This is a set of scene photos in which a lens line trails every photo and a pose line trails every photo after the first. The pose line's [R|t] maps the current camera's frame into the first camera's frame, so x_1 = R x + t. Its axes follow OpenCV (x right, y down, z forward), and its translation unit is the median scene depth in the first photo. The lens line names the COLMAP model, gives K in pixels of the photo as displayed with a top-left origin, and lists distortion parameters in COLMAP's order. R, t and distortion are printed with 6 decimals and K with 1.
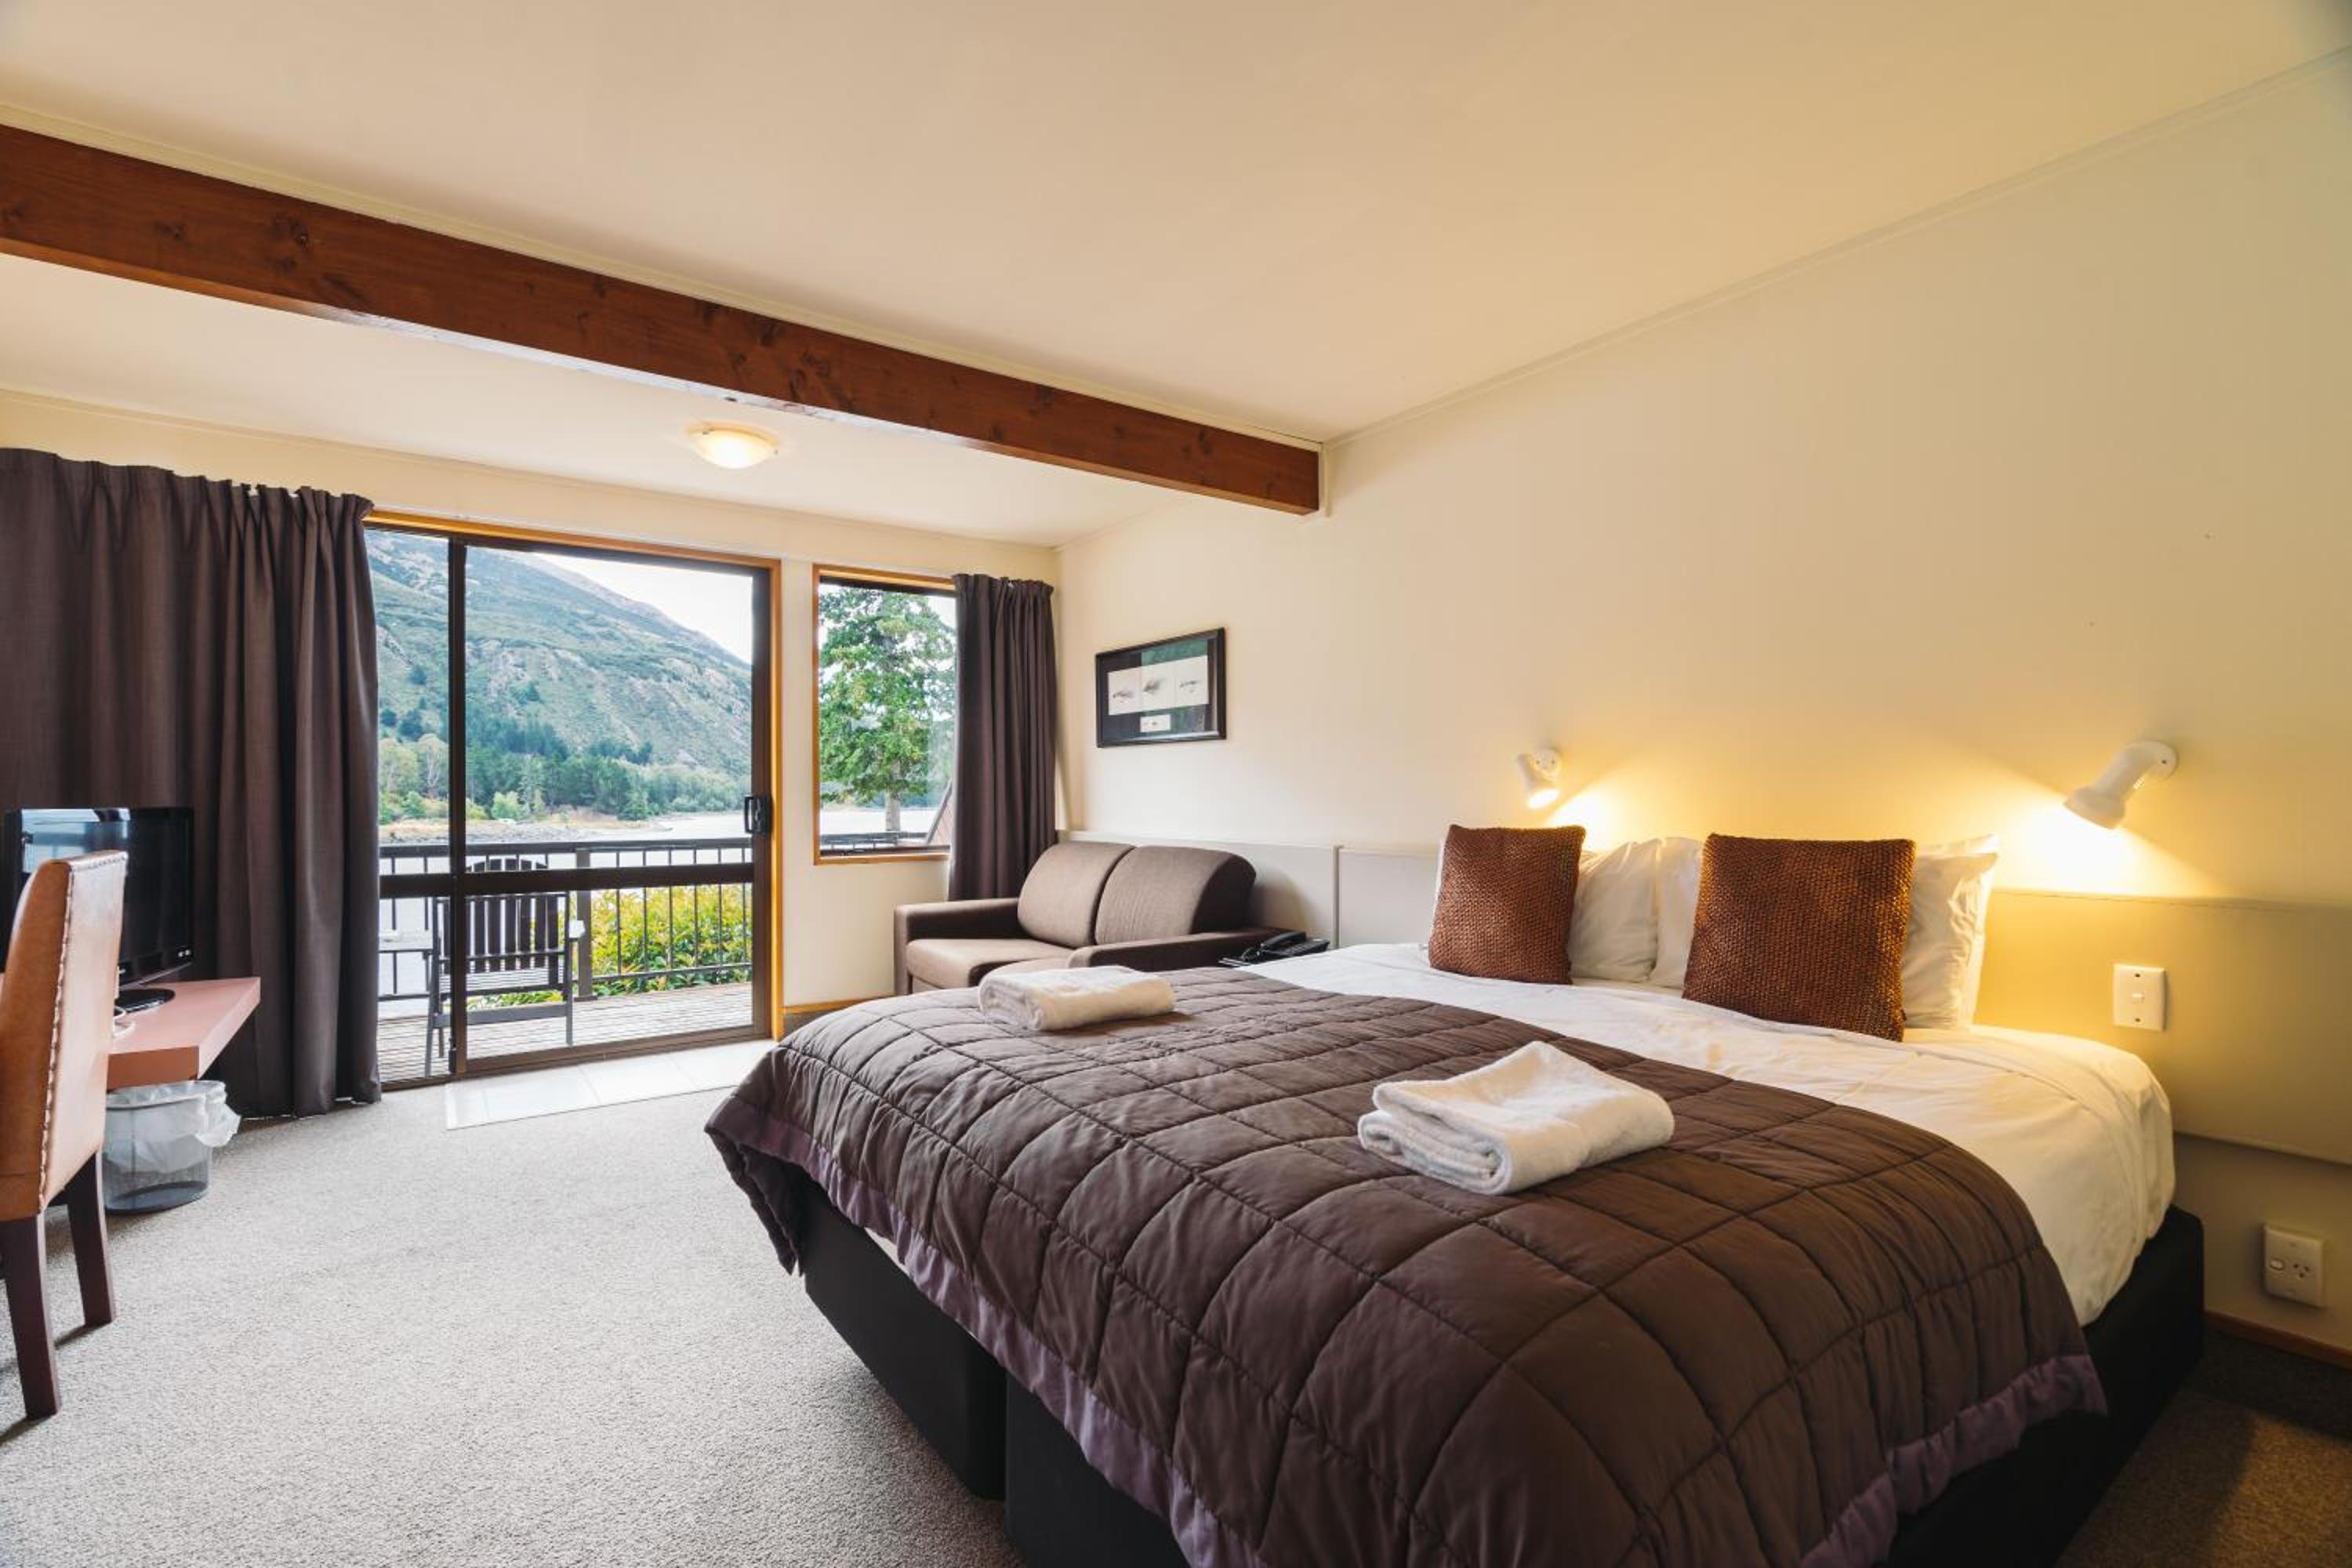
lens RADIAL K [[1110.3, 0, 1176.0], [0, 1110.3, 784.0], [0, 0, 1]] dist [0.002323, -0.000119]
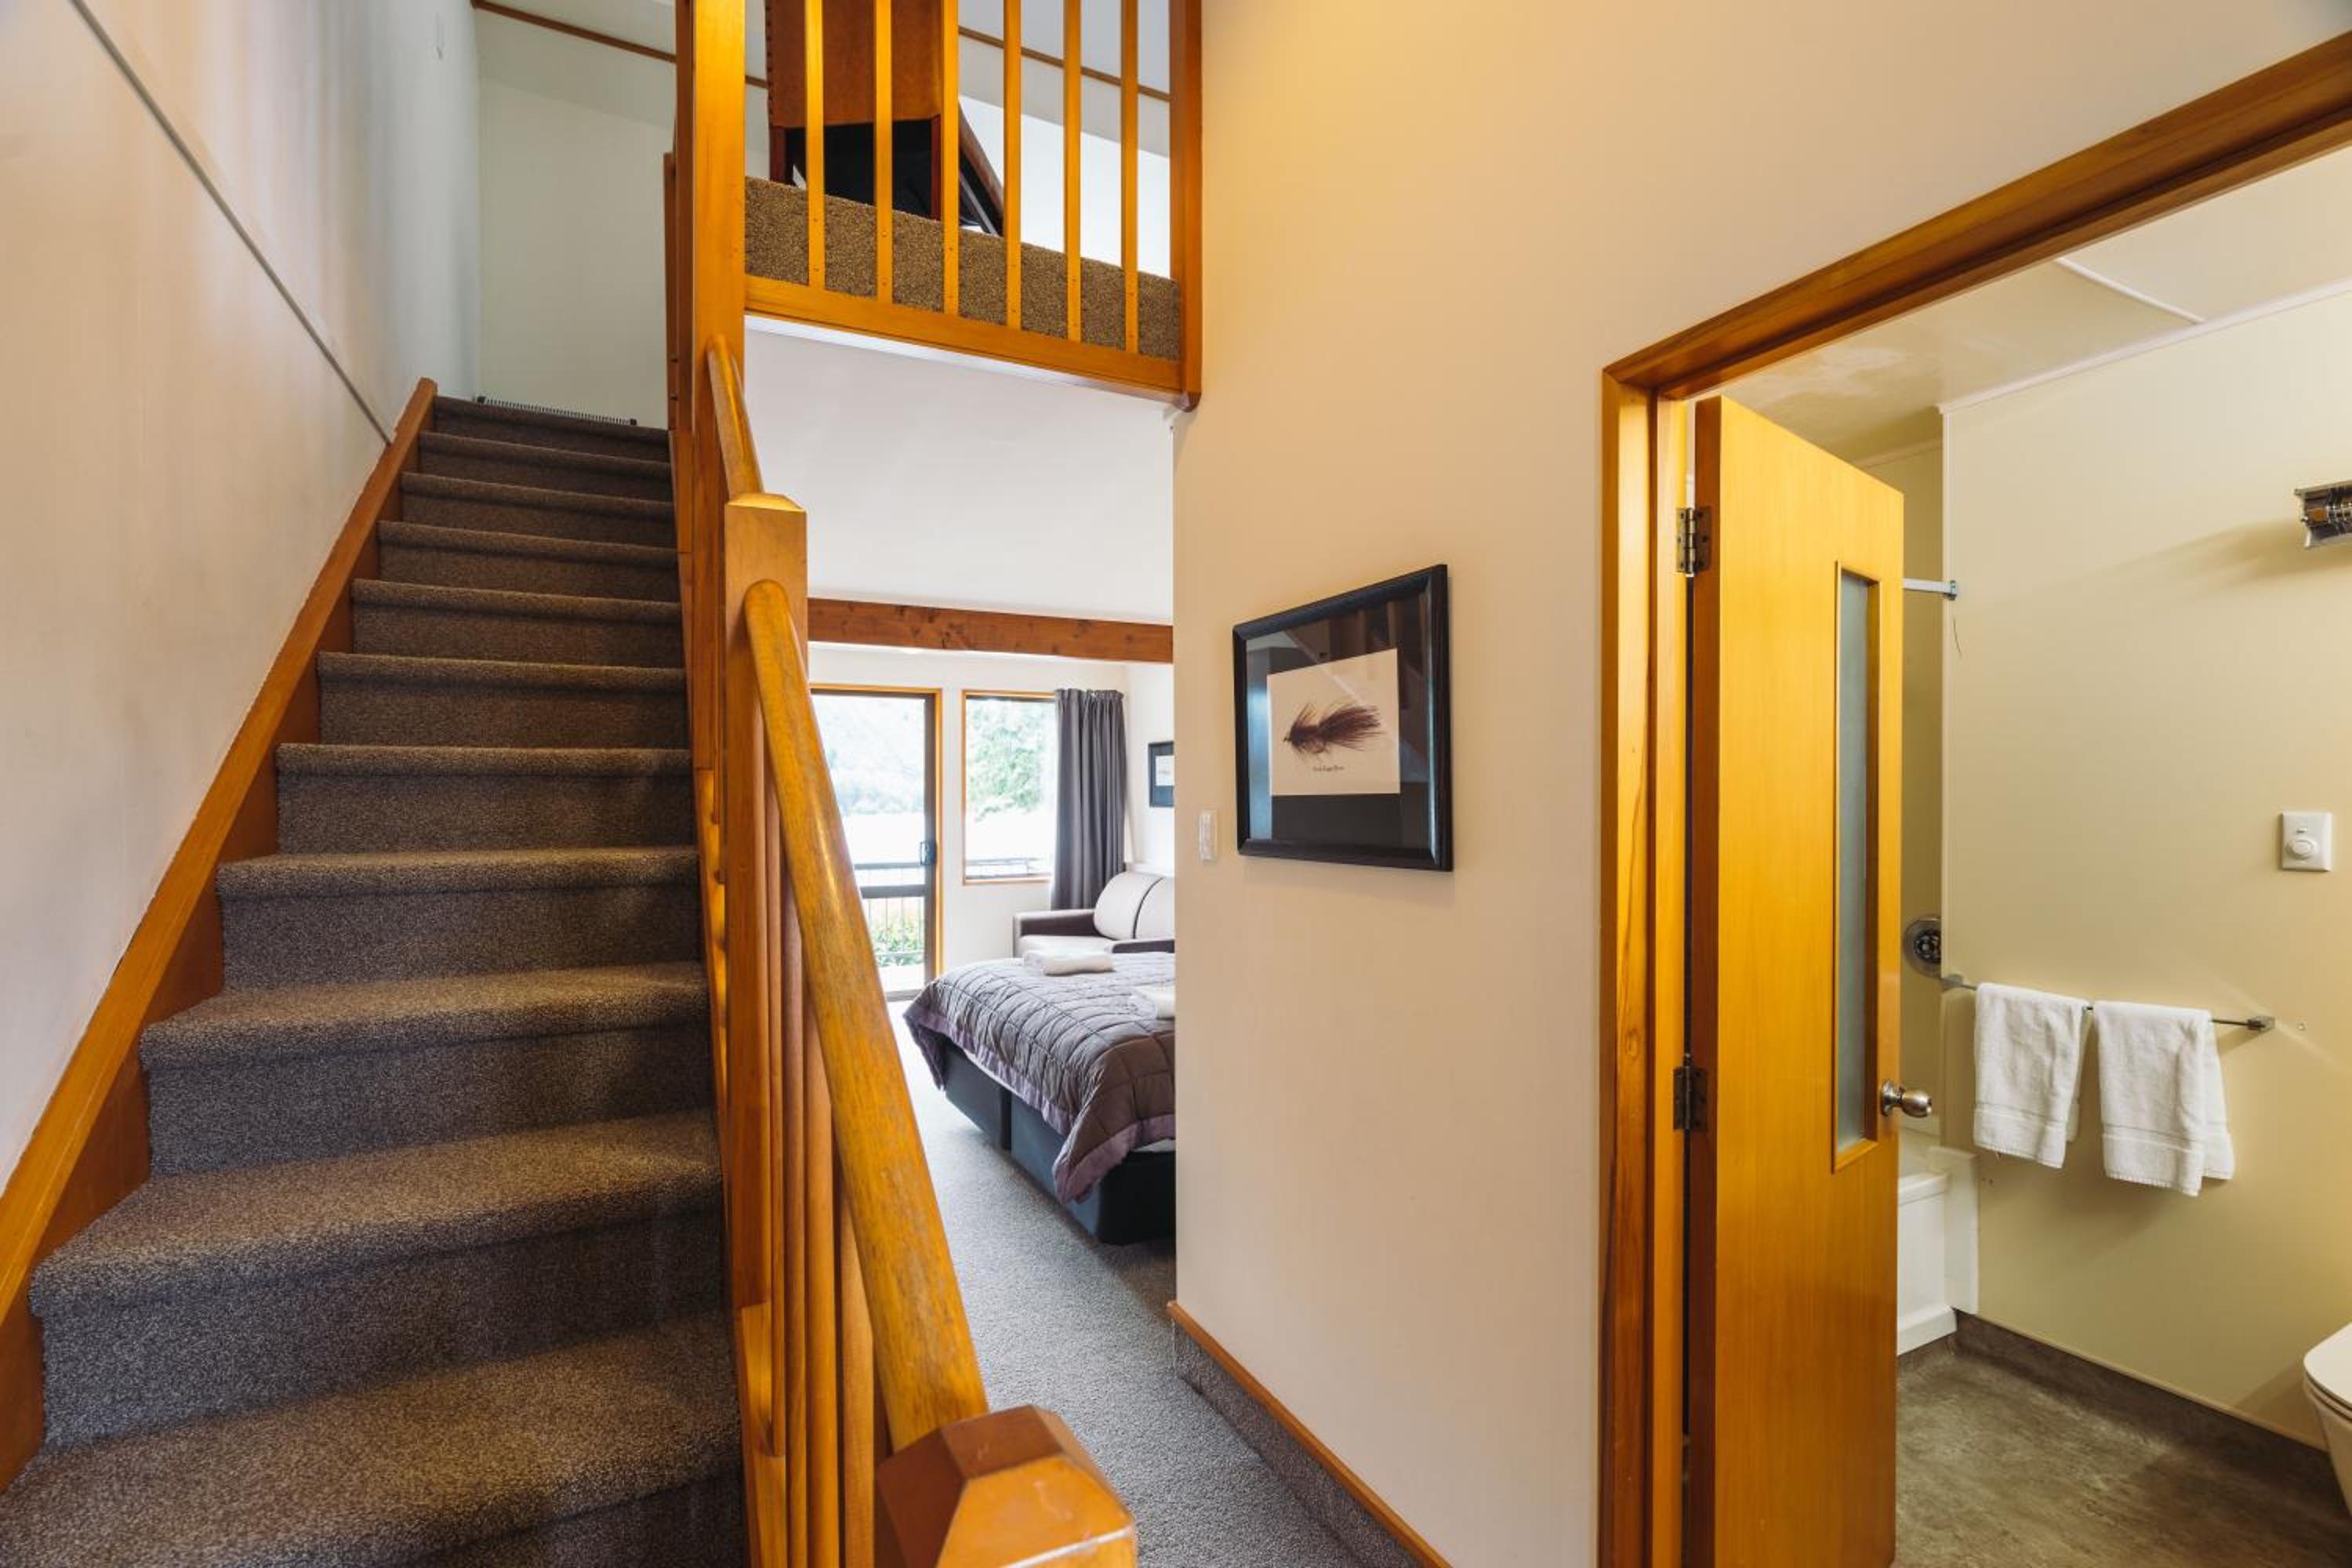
lens RADIAL K [[1069.4, 0, 1176.0], [0, 1069.4, 784.0], [0, 0, 1]] dist [-0.012639, 0.000005]
pose [[0.990732, -0.002237, -0.135810, 0.165297], [0.001209, 0.999970, -0.007648, -0.055613], [0.135823, 0.007413, 0.990705, -0.420577]]
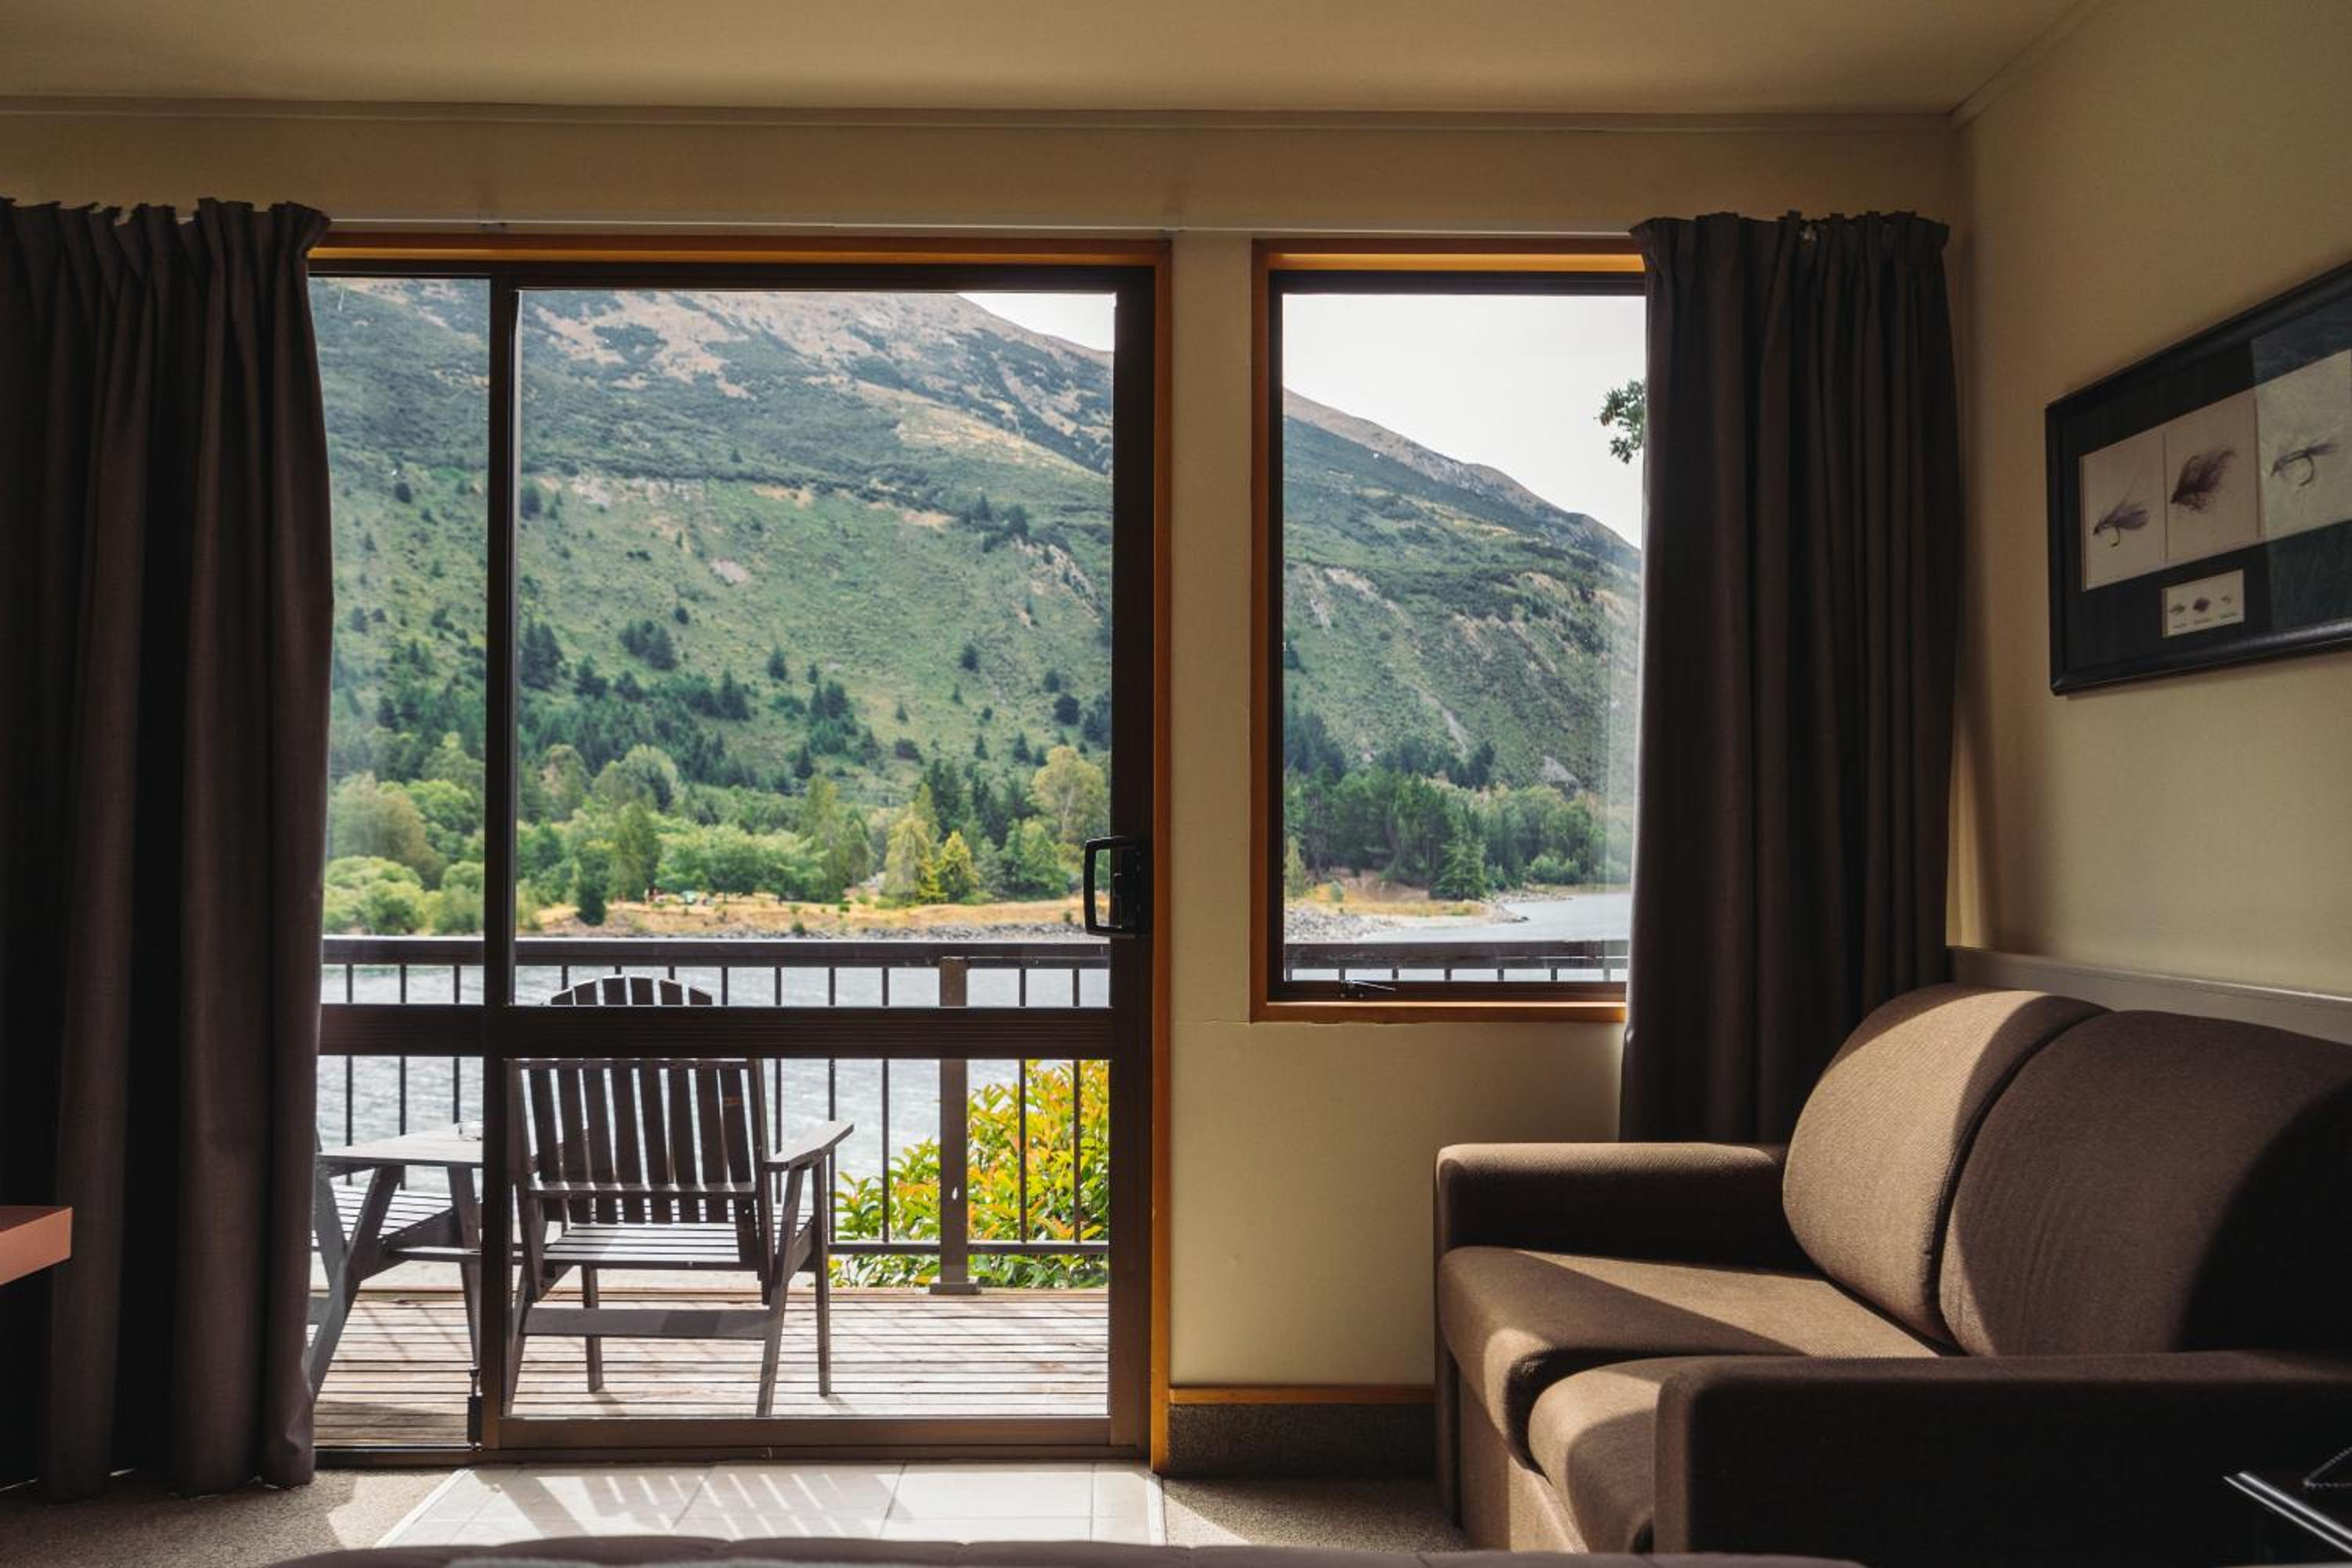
lens RADIAL K [[2426.4, 0, 1073.8], [0, 2426.4, 779.2], [0, 0, 1]] dist [0.015793, 0.001490]
pose [[0.815097, -0.010927, -0.579221, 0.111210], [-0.000809, 0.999800, -0.019999, 0.006142], [0.579324, 0.016769, 0.814925, 0.278091]]
